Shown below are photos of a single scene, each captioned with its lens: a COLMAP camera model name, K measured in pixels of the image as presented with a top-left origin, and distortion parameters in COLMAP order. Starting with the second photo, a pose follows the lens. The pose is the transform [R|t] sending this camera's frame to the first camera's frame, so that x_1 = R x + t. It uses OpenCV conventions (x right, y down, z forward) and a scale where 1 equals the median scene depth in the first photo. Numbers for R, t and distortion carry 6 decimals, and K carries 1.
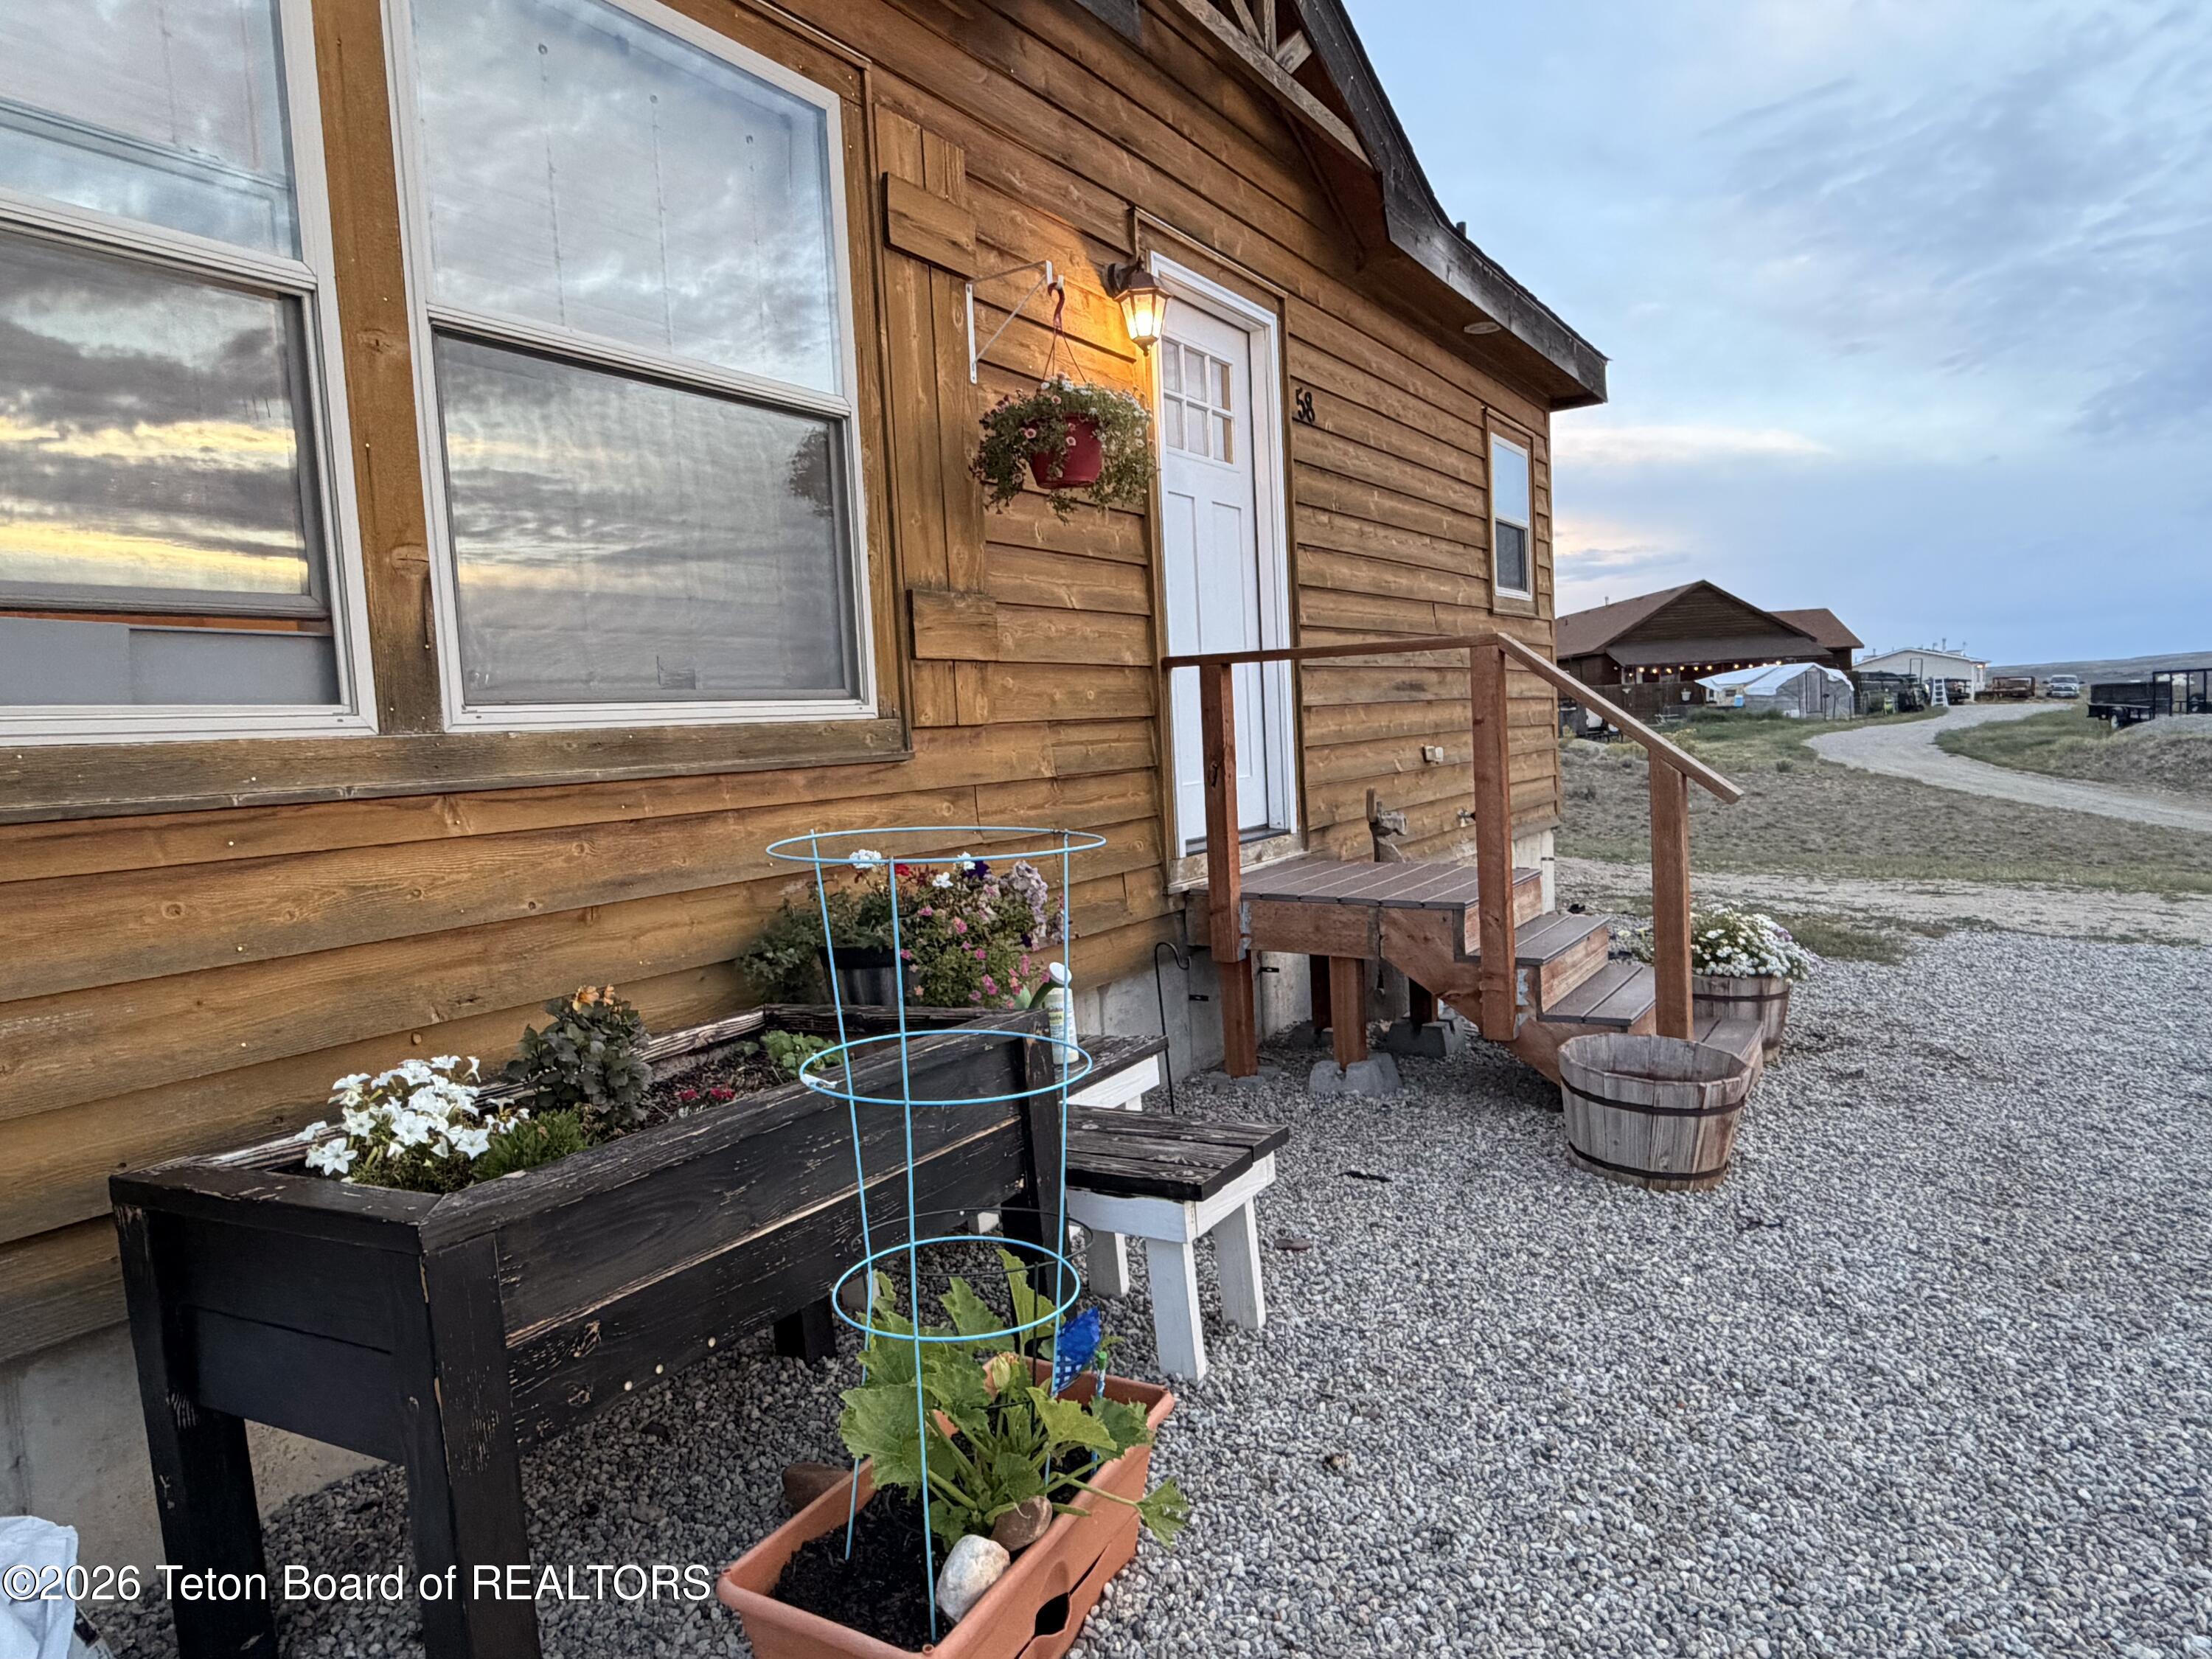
lens RADIAL K [[1372.8, 0, 1093.3], [0, 1372.8, 834.9], [0, 0, 1]] dist [-0.001600, -0.000771]
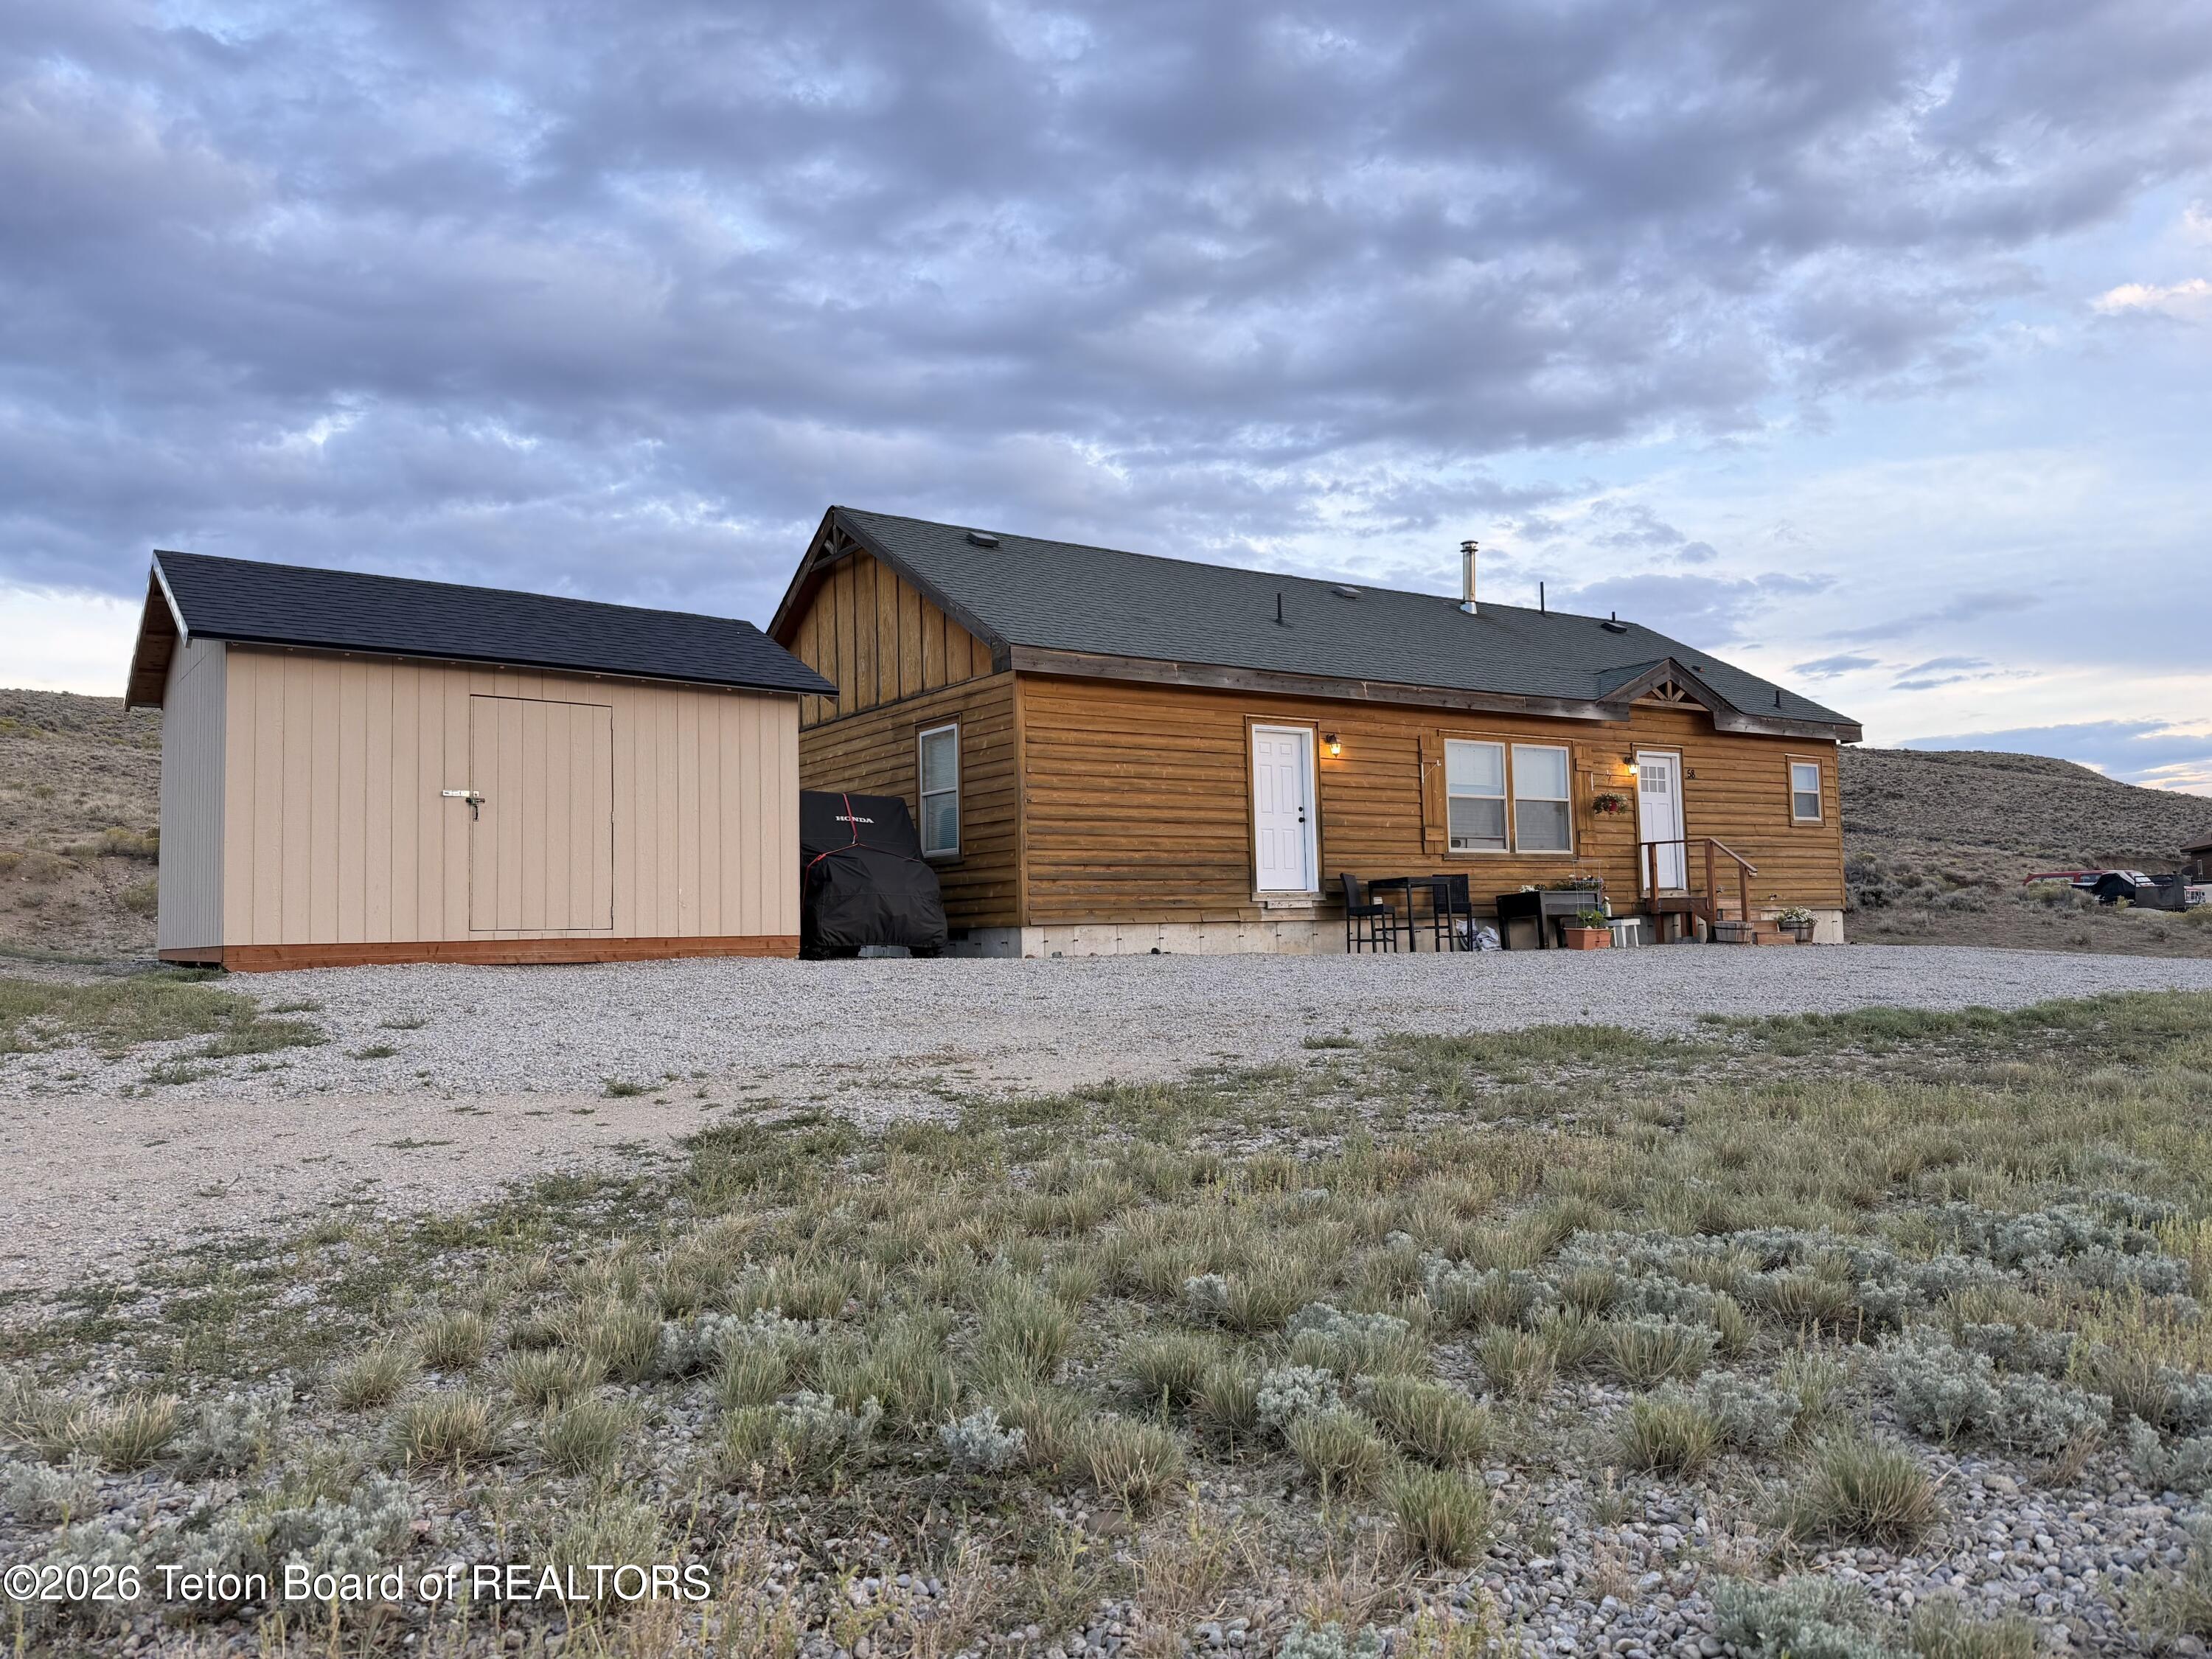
lens RADIAL K [[1518.0, 0, 1102.1], [0, 1518.0, 837.6], [0, 0, 1]] dist [0.038058, -0.010291]
pose [[0.915342, 0.003583, -0.402661, 0.443930], [-0.053554, 0.992161, -0.112912, 0.494572], [0.399100, 0.124917, 0.908358, -4.095010]]
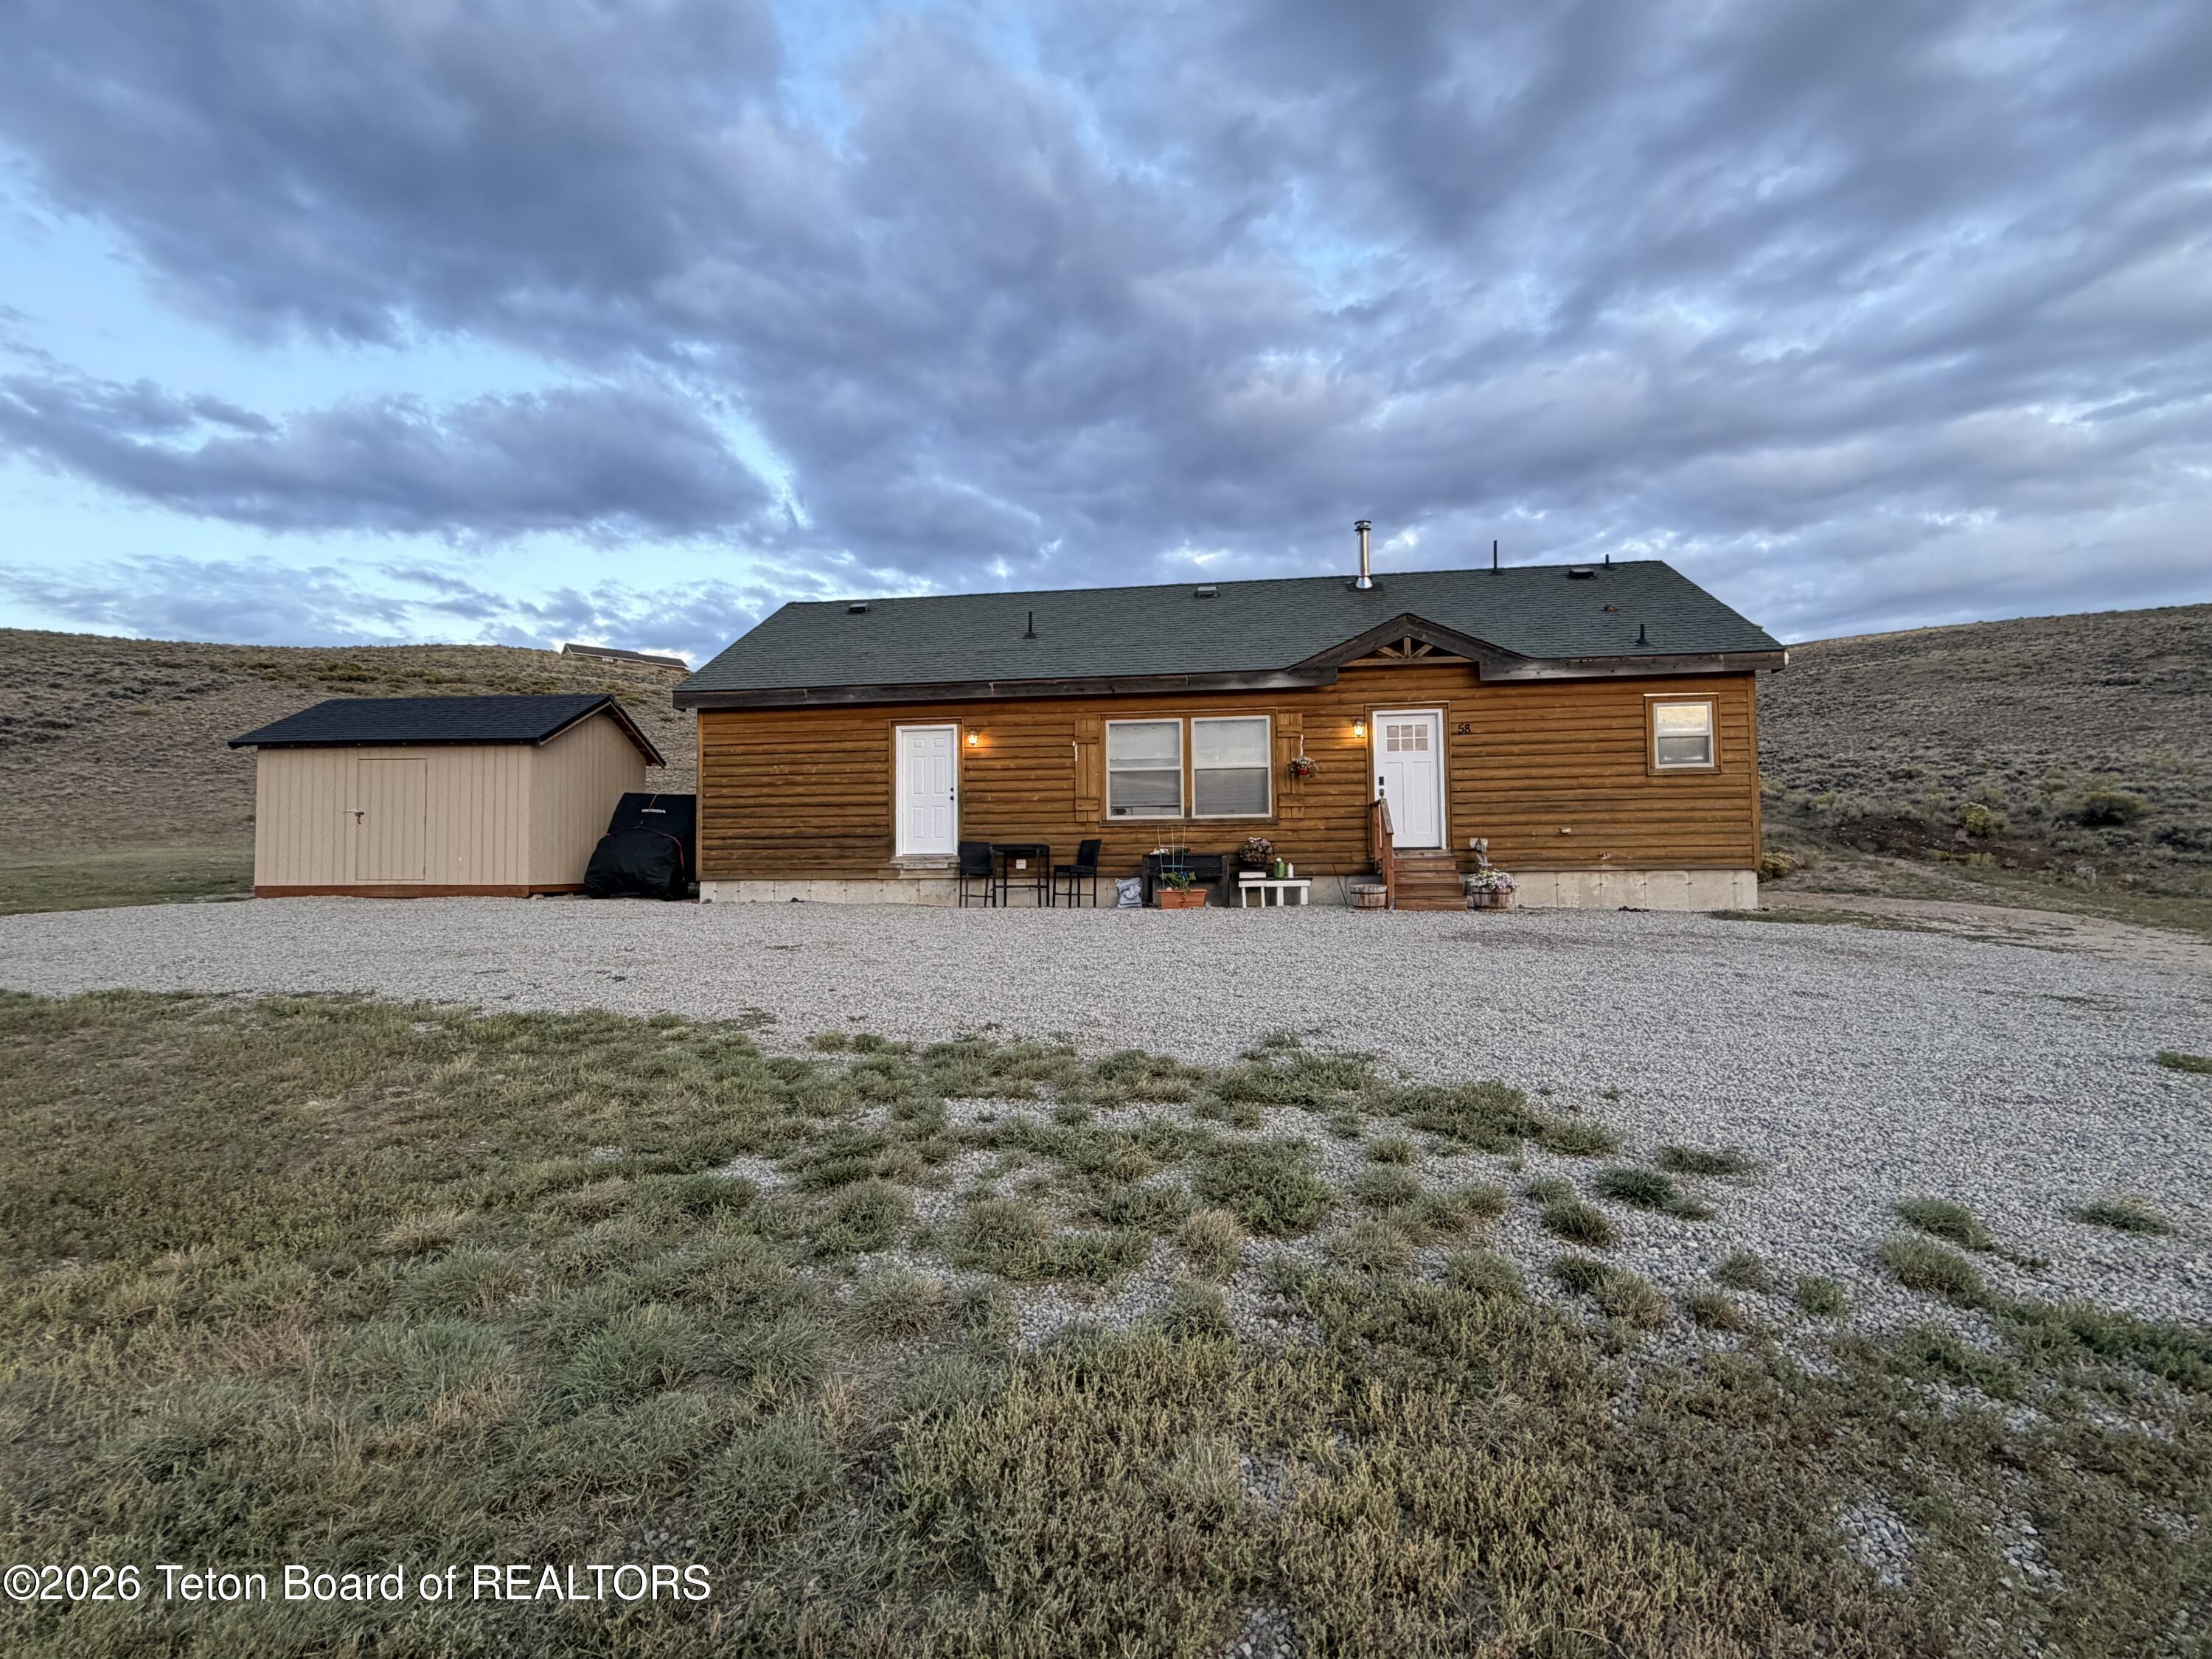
lens RADIAL K [[1058.4, 0, 1097.0], [0, 1058.4, 823.4], [0, 0, 1]] dist [-0.001342, -0.000522]
pose [[0.410240, 0.005267, -0.911963, 2.781068], [-0.081154, 0.996227, -0.030753, 0.108703], [0.908360, 0.086625, 0.409119, -1.161539]]
